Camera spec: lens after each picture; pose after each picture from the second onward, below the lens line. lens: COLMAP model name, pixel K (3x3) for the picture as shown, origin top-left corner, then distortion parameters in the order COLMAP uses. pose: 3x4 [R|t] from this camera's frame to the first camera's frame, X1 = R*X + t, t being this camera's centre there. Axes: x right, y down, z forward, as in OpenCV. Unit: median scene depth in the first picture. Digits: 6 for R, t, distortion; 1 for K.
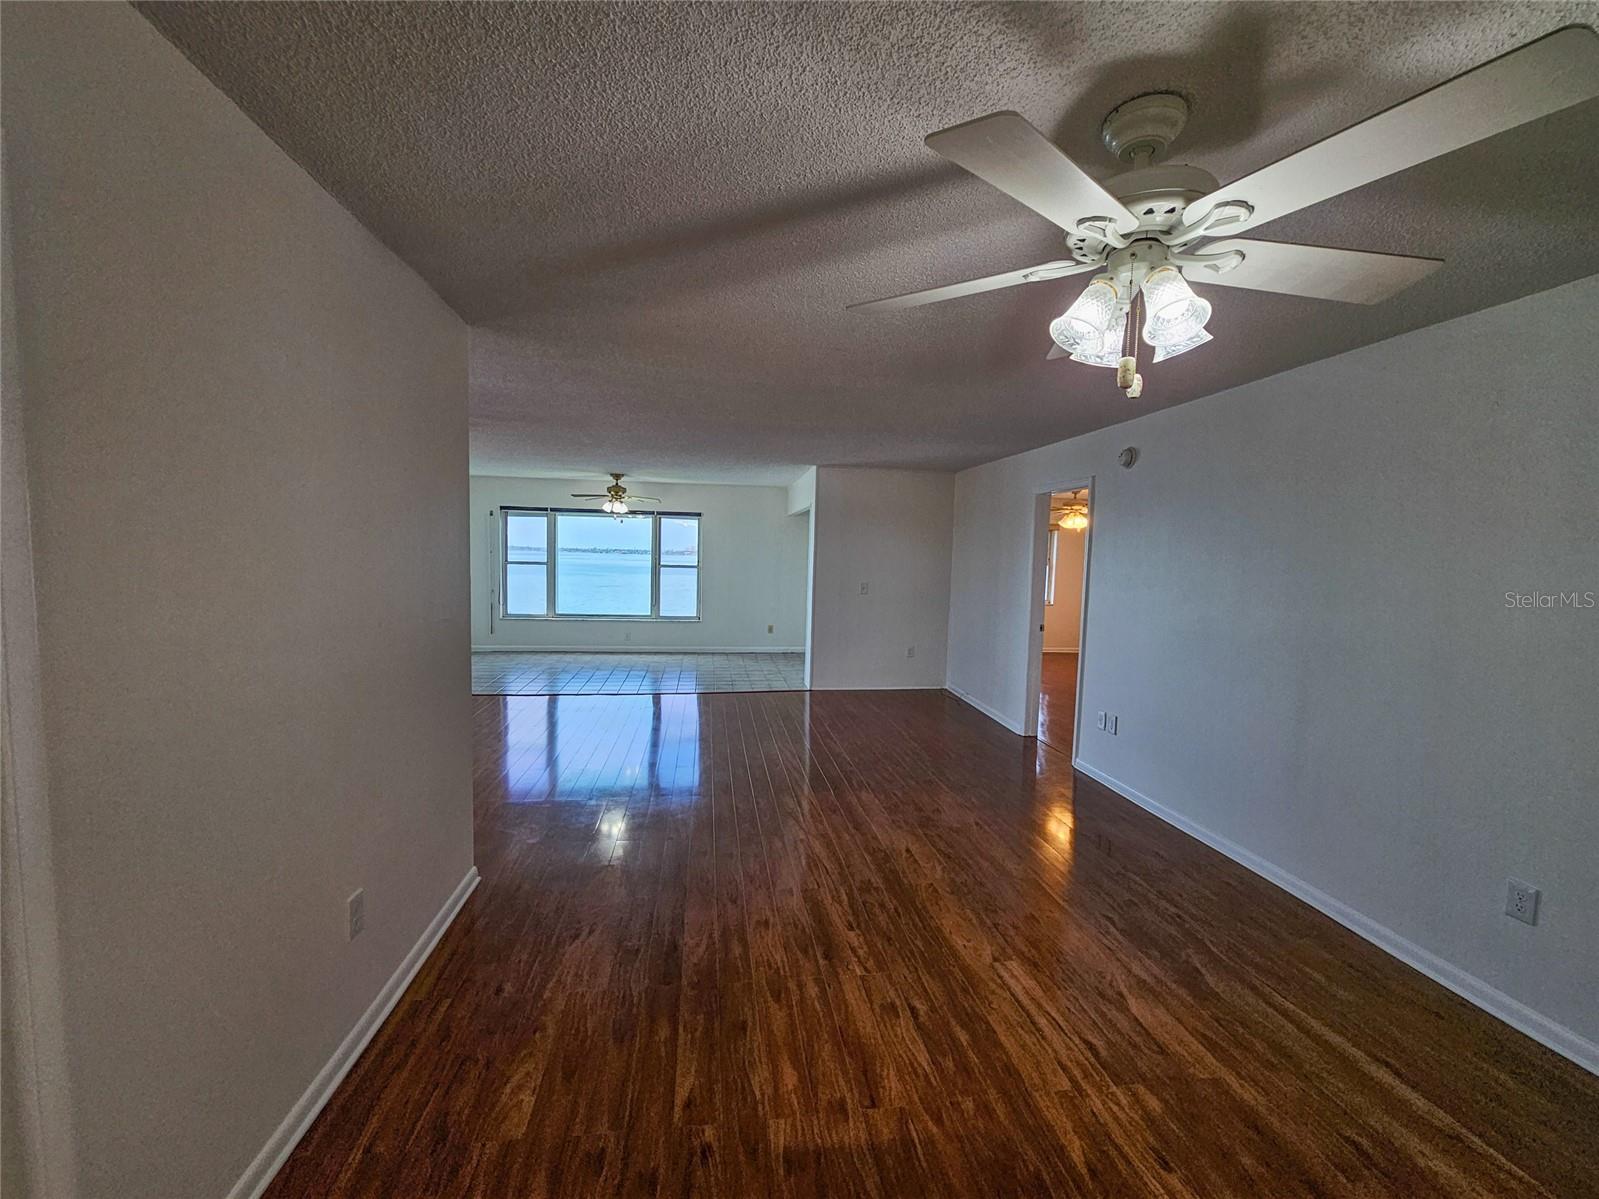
lens RADIAL K [[663.8, 0, 795.3], [0, 663.8, 604.4], [0, 0, 1]] dist [-0.015487, 0.007553]
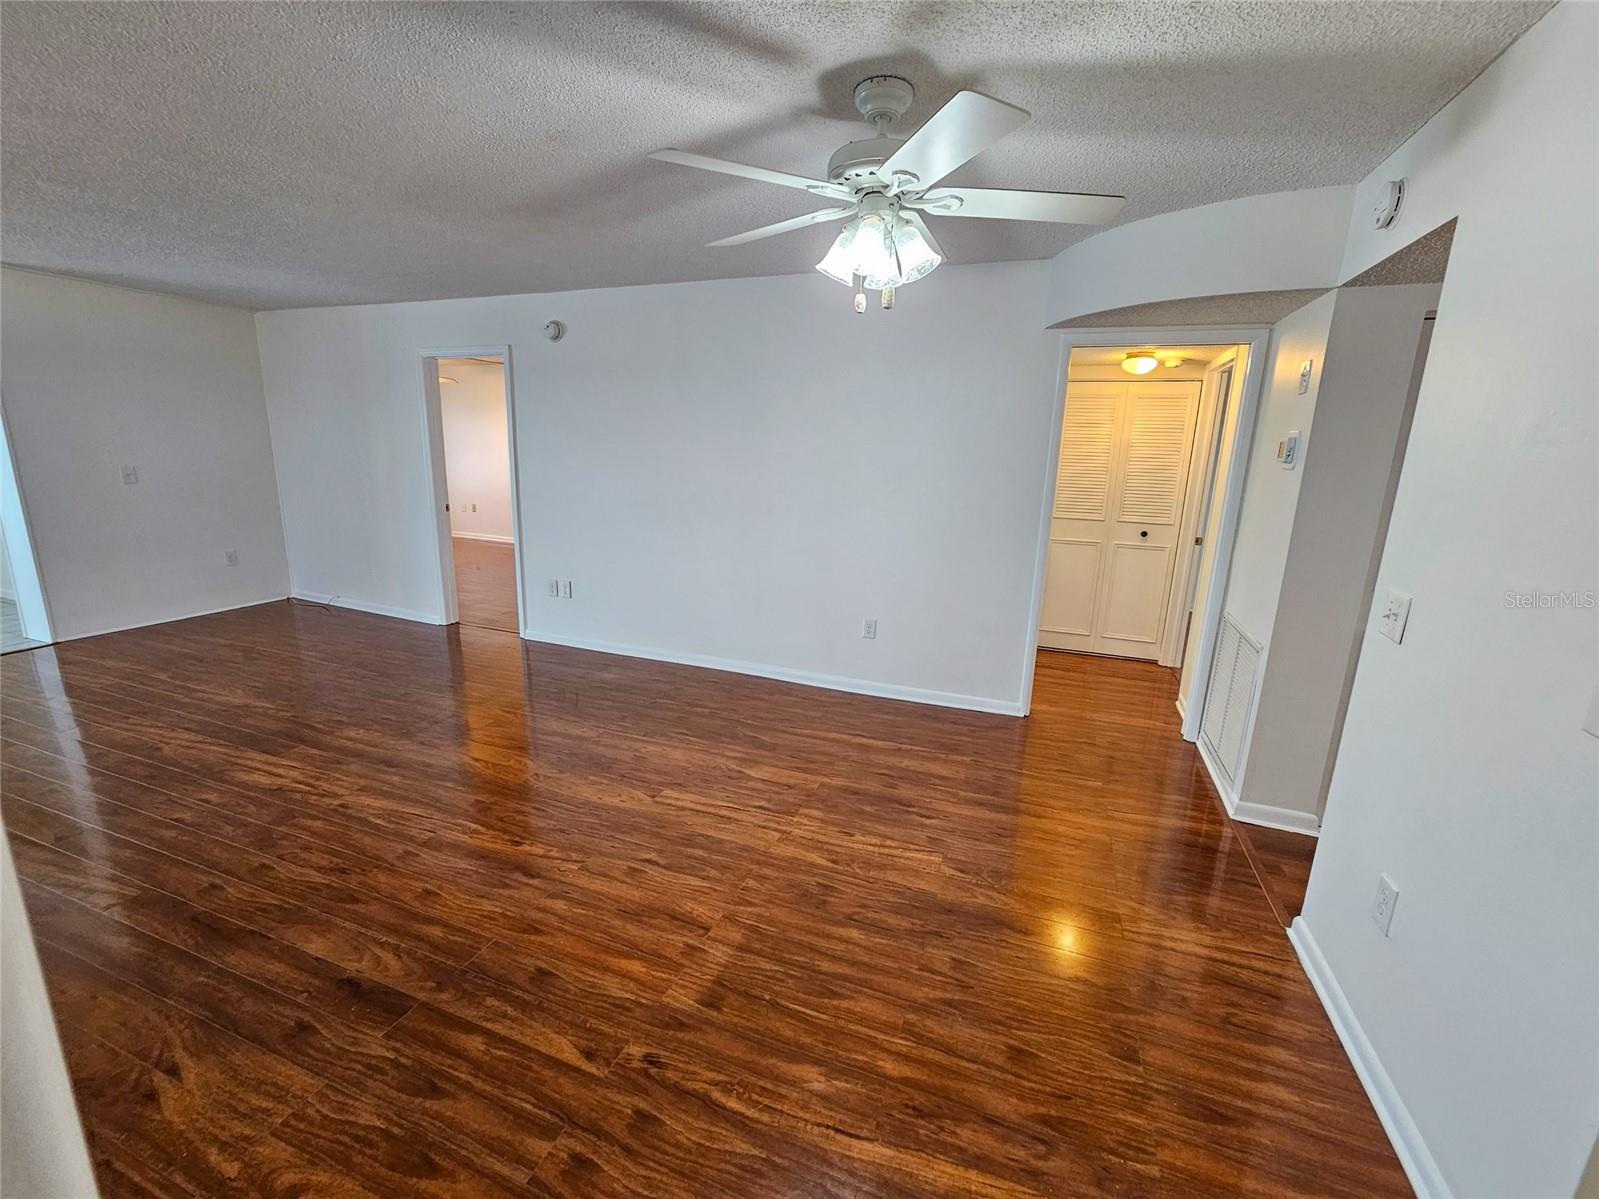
lens RADIAL K [[663.8, 0, 807.1], [0, 663.8, 597.8], [0, 0, 1]] dist [-0.015487, 0.007553]
pose [[0.479956, -0.203243, 0.853425, -0.568478], [0.047772, 0.977406, 0.205902, -0.020688], [-0.875991, -0.058054, 0.478821, 0.294836]]
